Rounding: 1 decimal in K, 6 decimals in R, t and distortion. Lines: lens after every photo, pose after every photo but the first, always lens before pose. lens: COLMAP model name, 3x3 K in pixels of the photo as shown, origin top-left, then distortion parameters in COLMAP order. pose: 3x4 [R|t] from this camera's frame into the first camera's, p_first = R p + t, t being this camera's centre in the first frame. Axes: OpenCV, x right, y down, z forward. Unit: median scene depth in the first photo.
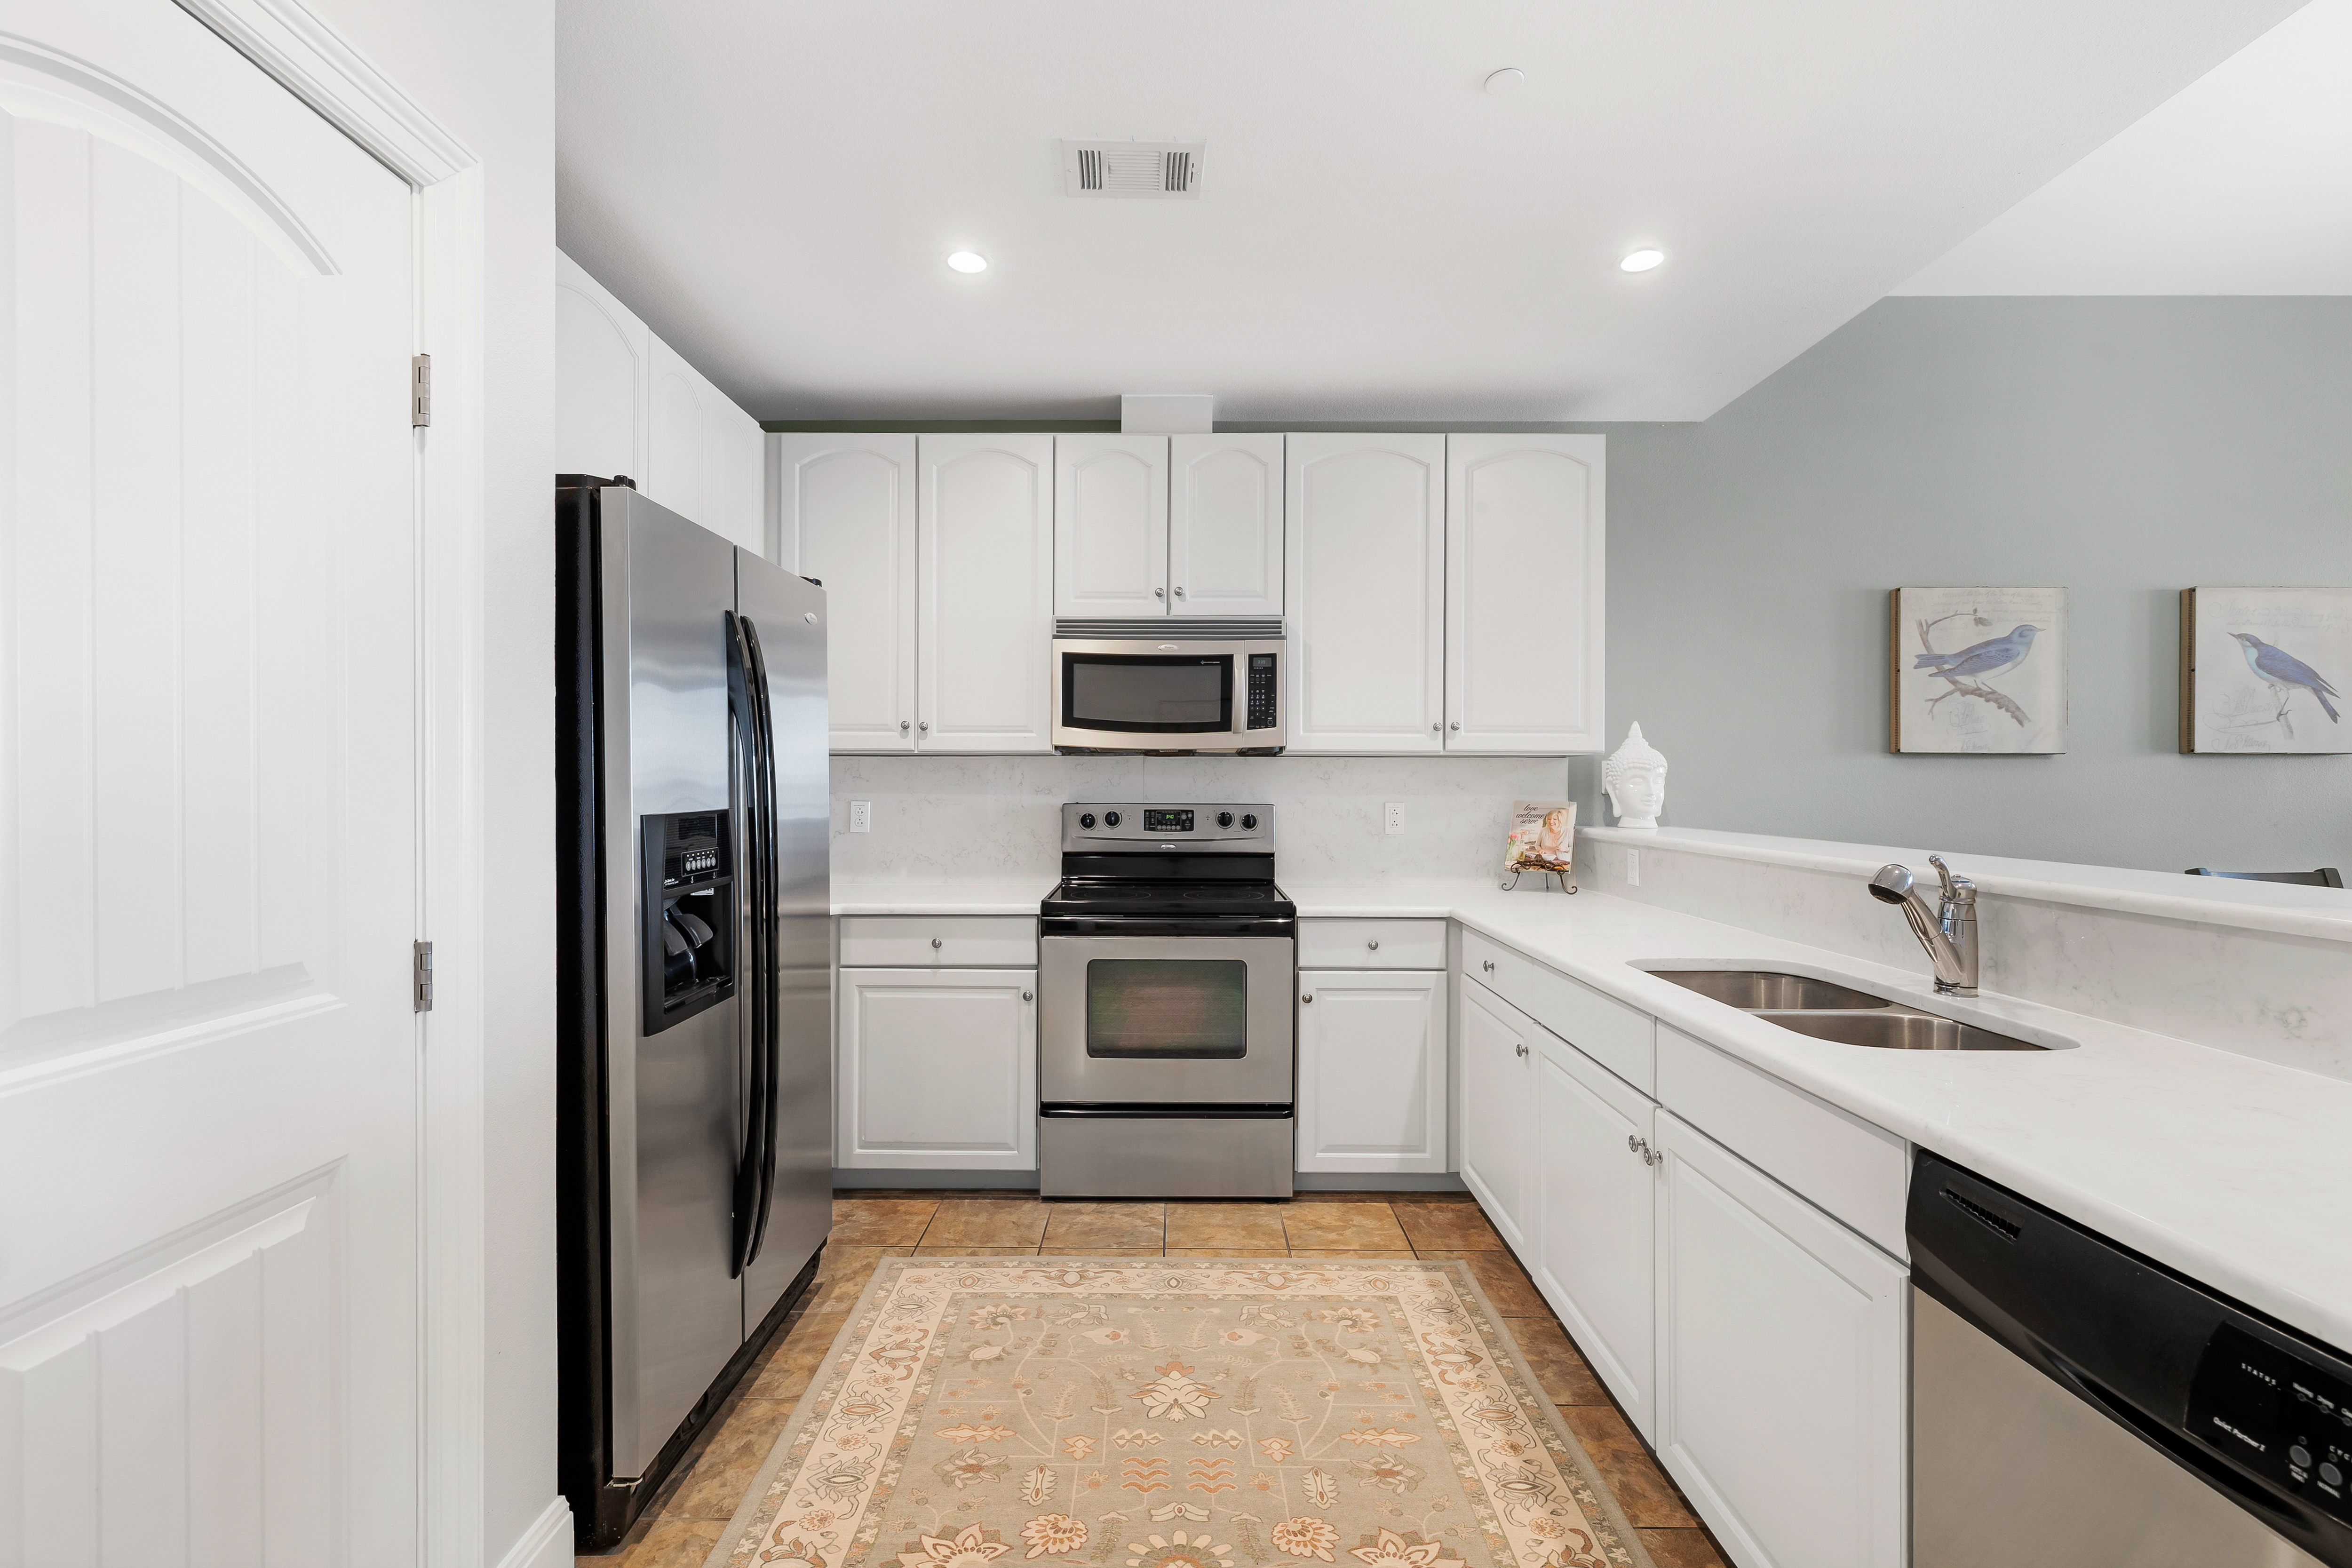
lens RADIAL K [[1005.4, 0, 1184.0], [0, 1005.4, 787.5], [0, 0, 1]] dist [0.004705, -0.000438]
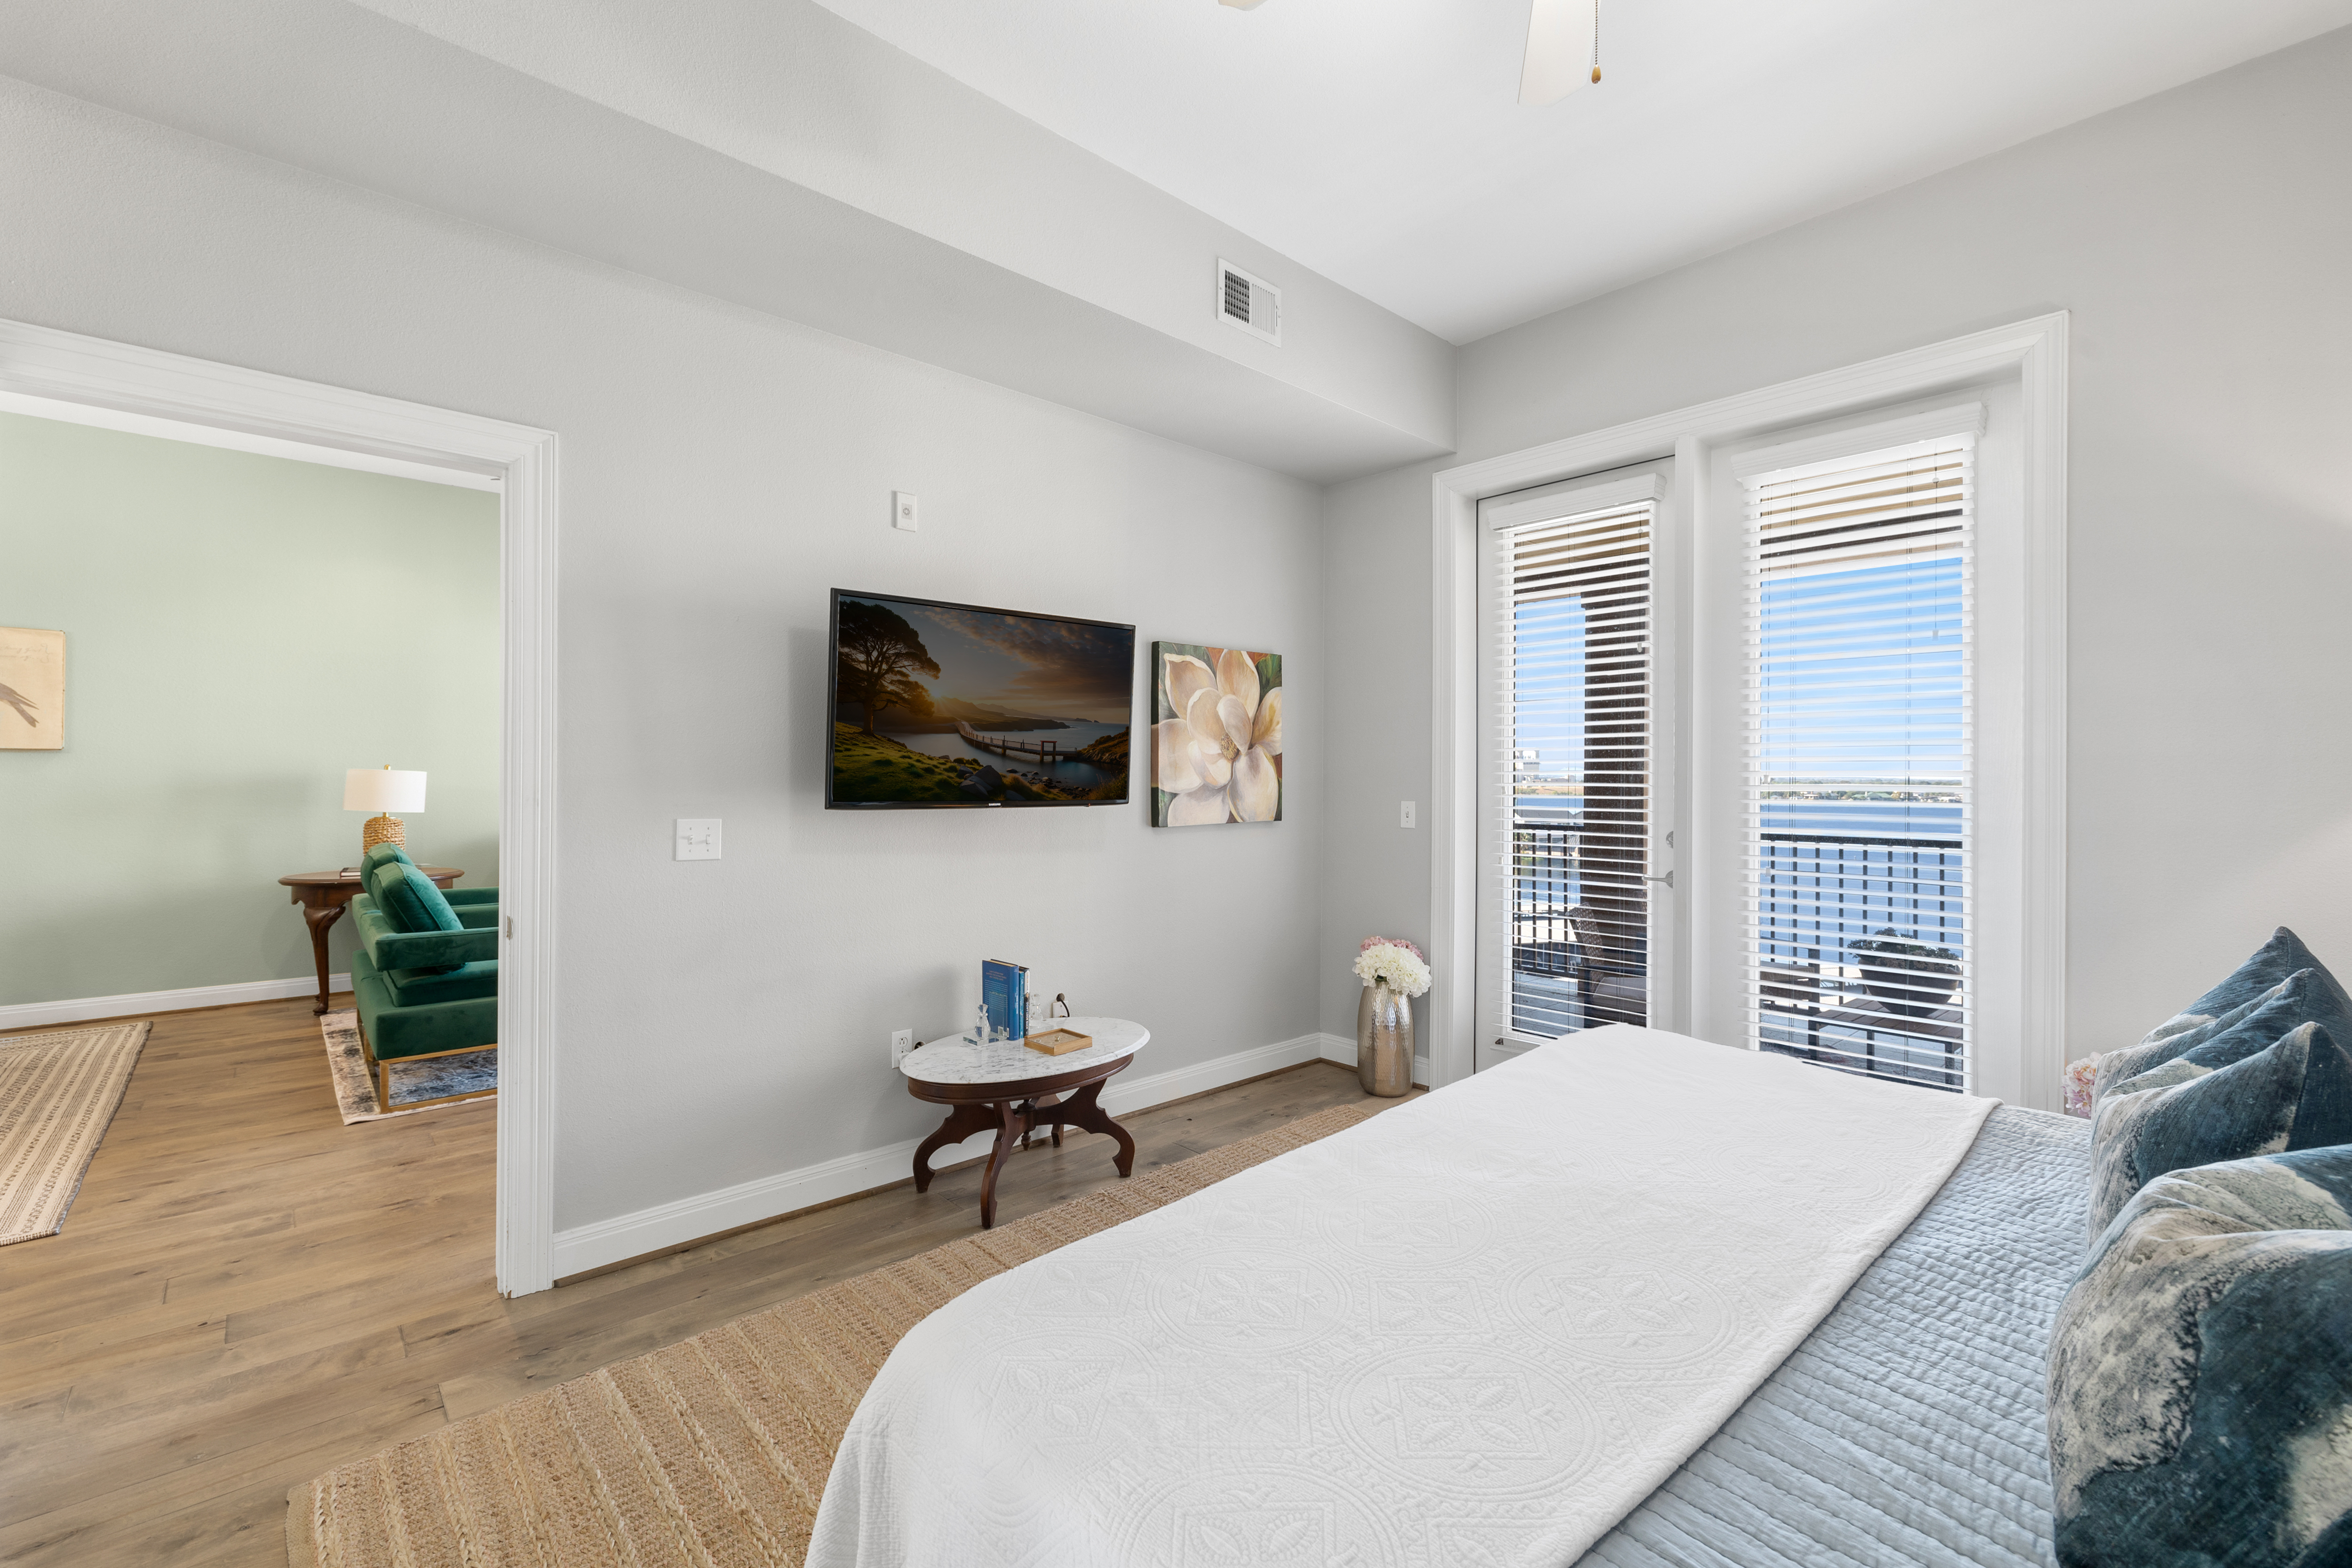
lens RADIAL K [[1005.4, 0, 1179.0], [0, 1005.4, 772.8], [0, 0, 1]] dist [0.004705, -0.000438]
pose [[0.736712, 0.006188, 0.676178, 1.496173], [-0.000386, 0.999962, -0.008730, 0.010473], [-0.676206, 0.006171, 0.736687, -1.175064]]
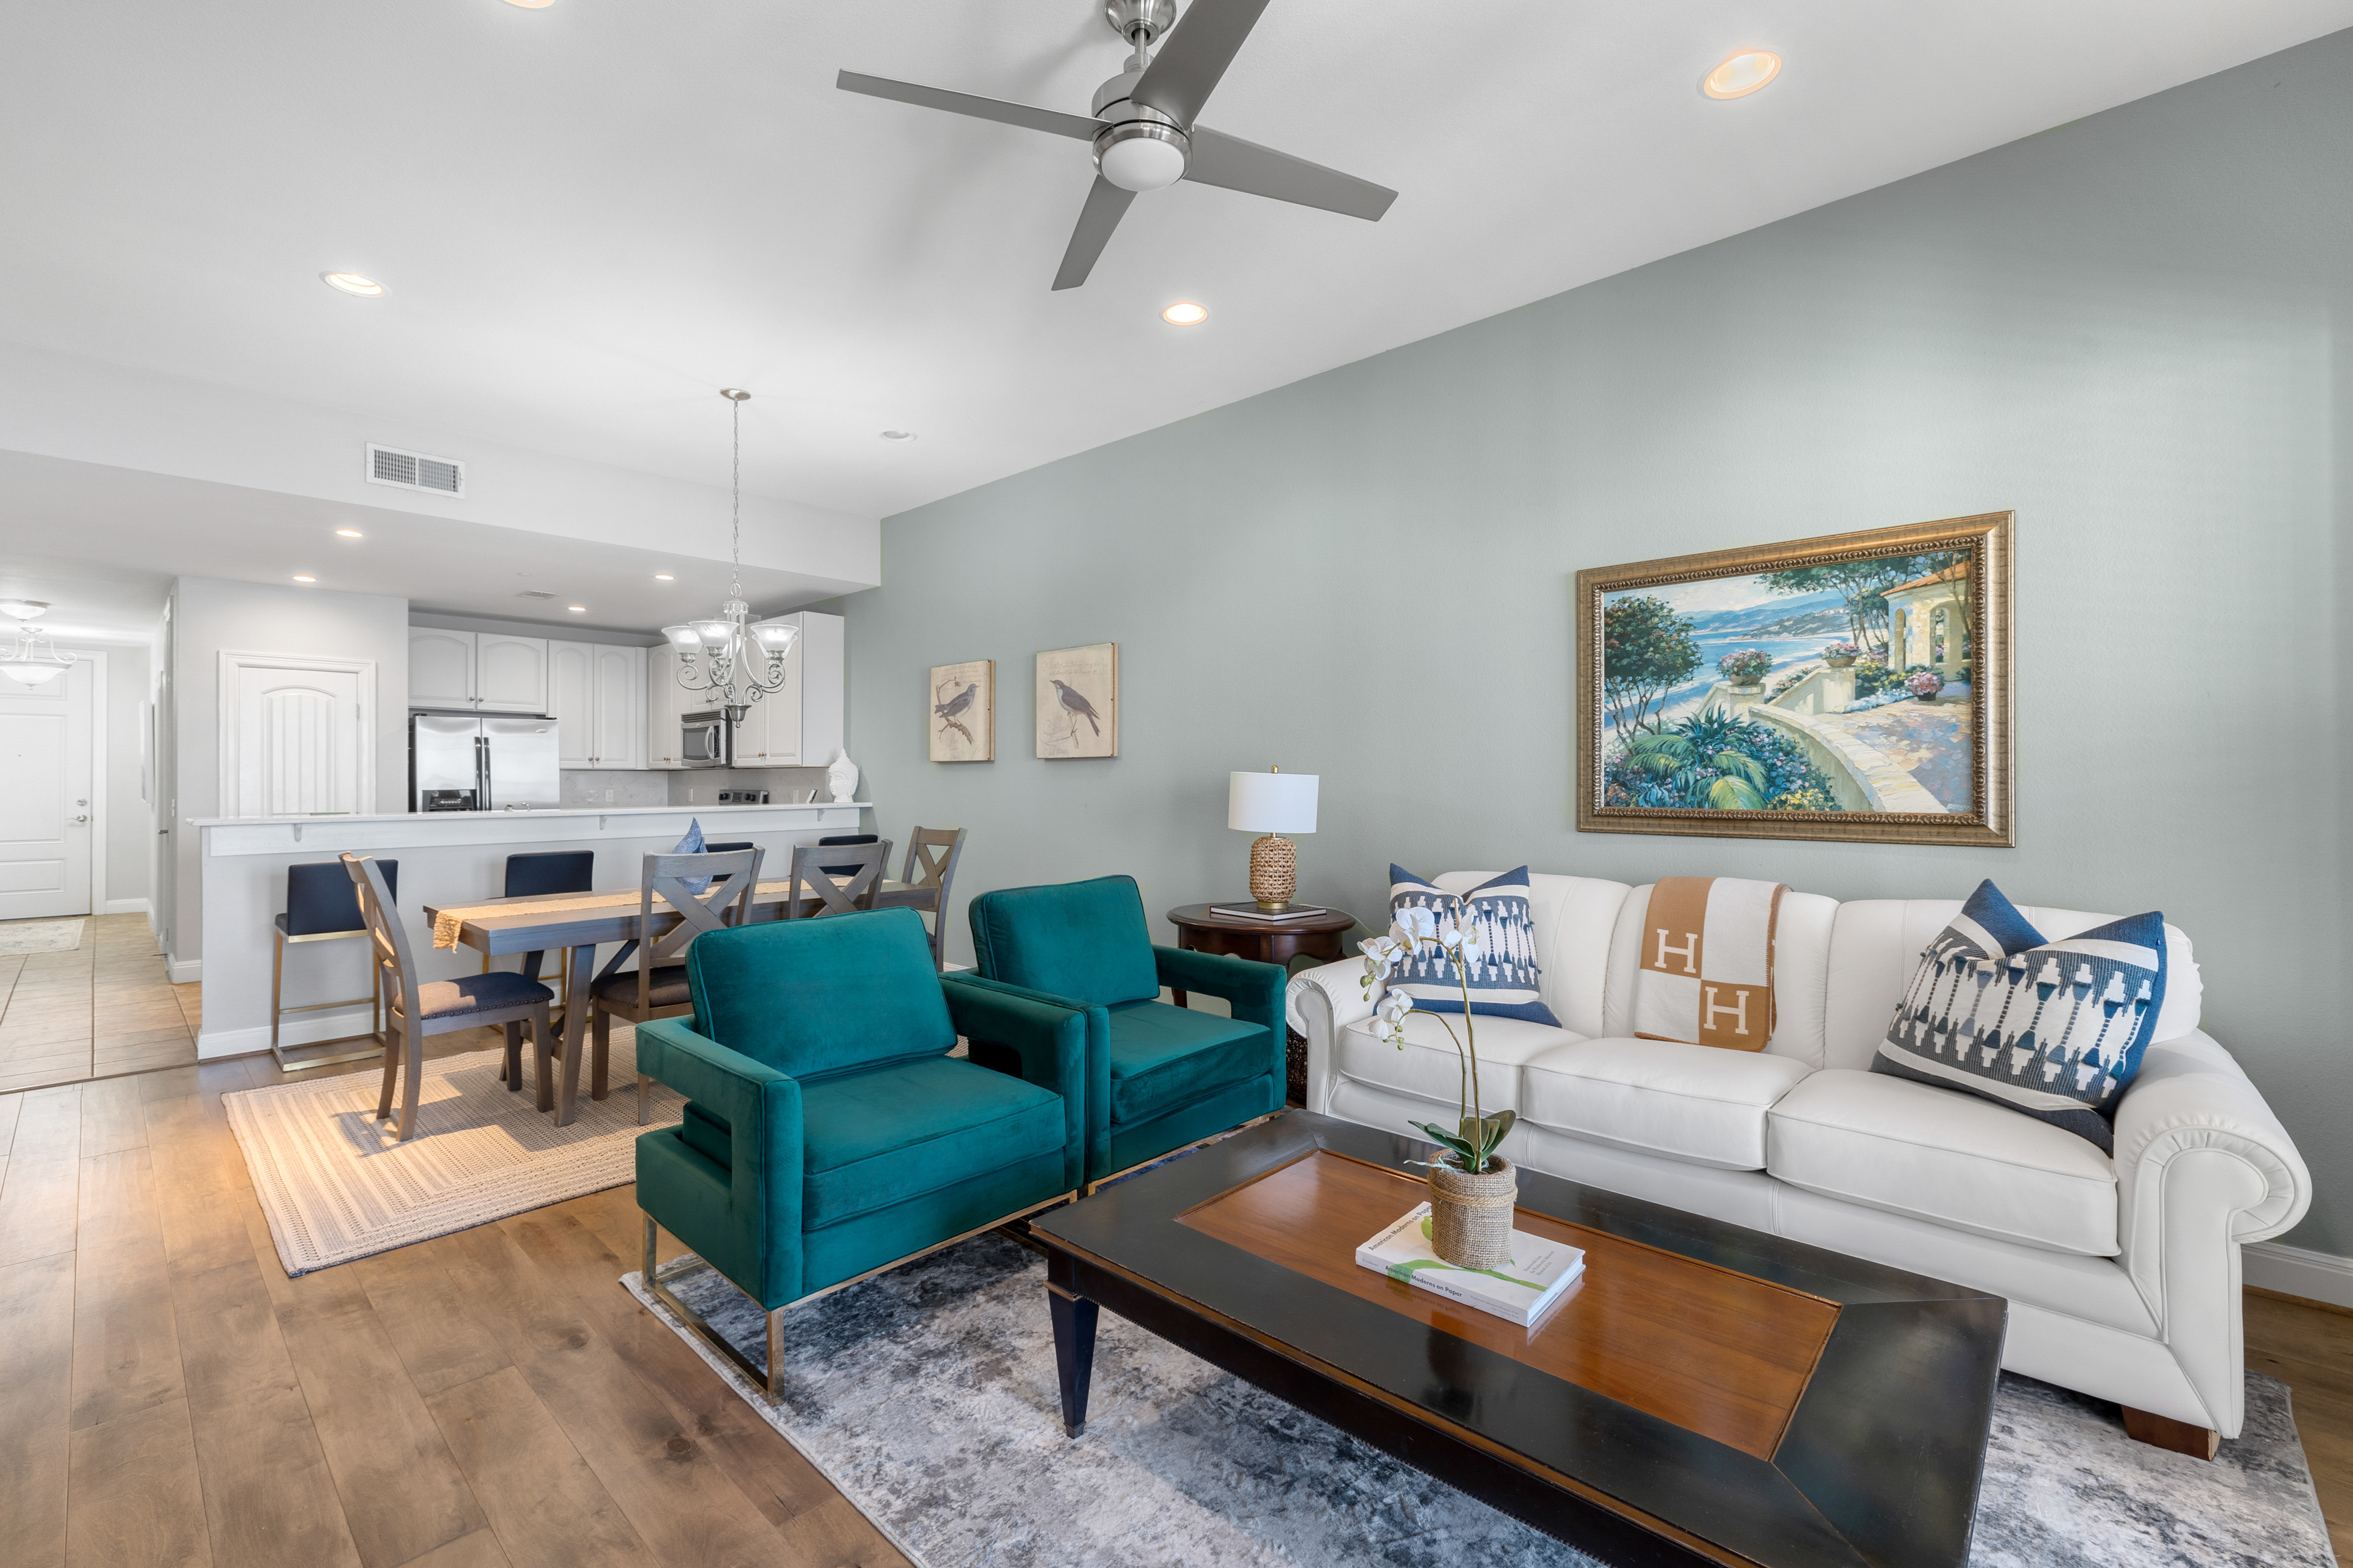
lens RADIAL K [[1005.7, 0, 1132.5], [0, 1005.7, 763.3], [0, 0, 1]] dist [0.004705, -0.000438]
pose [[0.721193, -0.016133, -0.692547, 2.409552], [0.000404, 0.999738, -0.022868, 0.008796], [0.692735, 0.016213, 0.721010, -0.018567]]
